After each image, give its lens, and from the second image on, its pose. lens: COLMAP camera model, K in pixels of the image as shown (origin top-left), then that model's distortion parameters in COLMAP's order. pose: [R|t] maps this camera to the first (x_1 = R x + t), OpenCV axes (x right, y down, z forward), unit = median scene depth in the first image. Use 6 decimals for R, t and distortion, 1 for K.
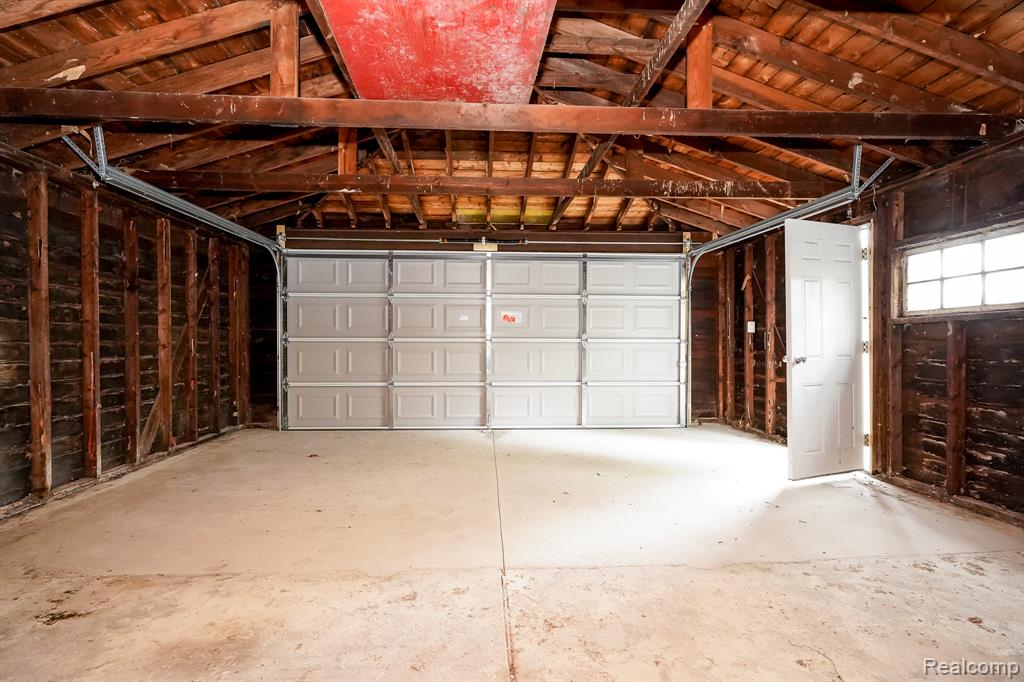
lens RADIAL K [[464.9, 0, 511.5], [0, 464.9, 340.8], [0, 0, 1]] dist [-0.000706, 0.000117]
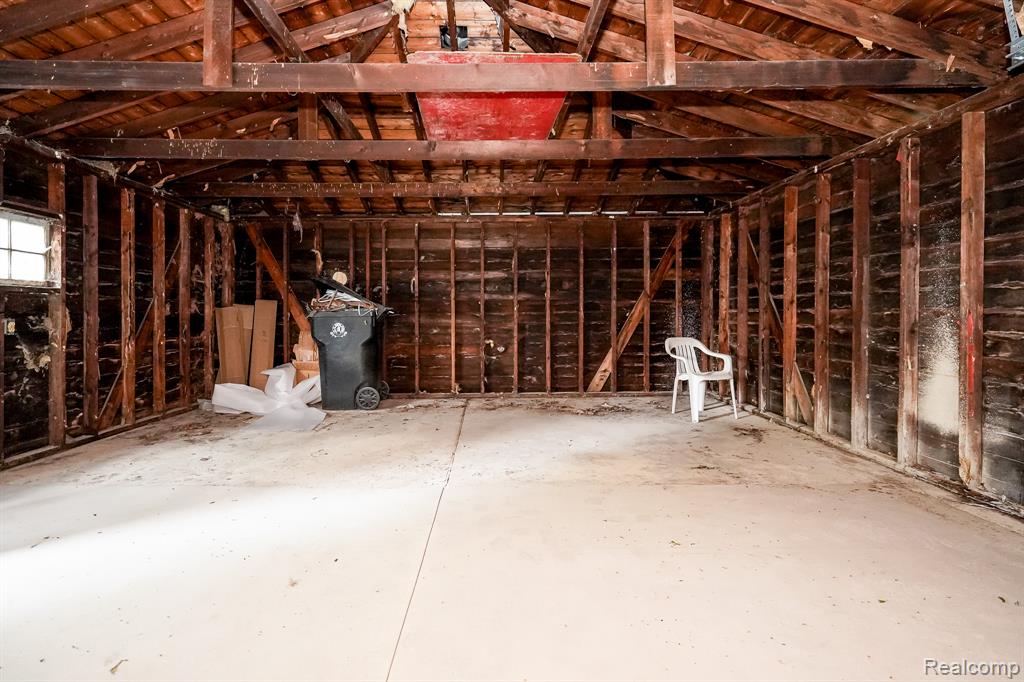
lens RADIAL K [[464.9, 0, 502.2], [0, 464.9, 319.6], [0, 0, 1]] dist [-0.000706, 0.000117]
pose [[-0.999323, 0.002174, 0.036721, -0.233093], [0.002515, 0.999954, 0.009236, 0.014430], [-0.036699, 0.009322, -0.999283, 2.357309]]
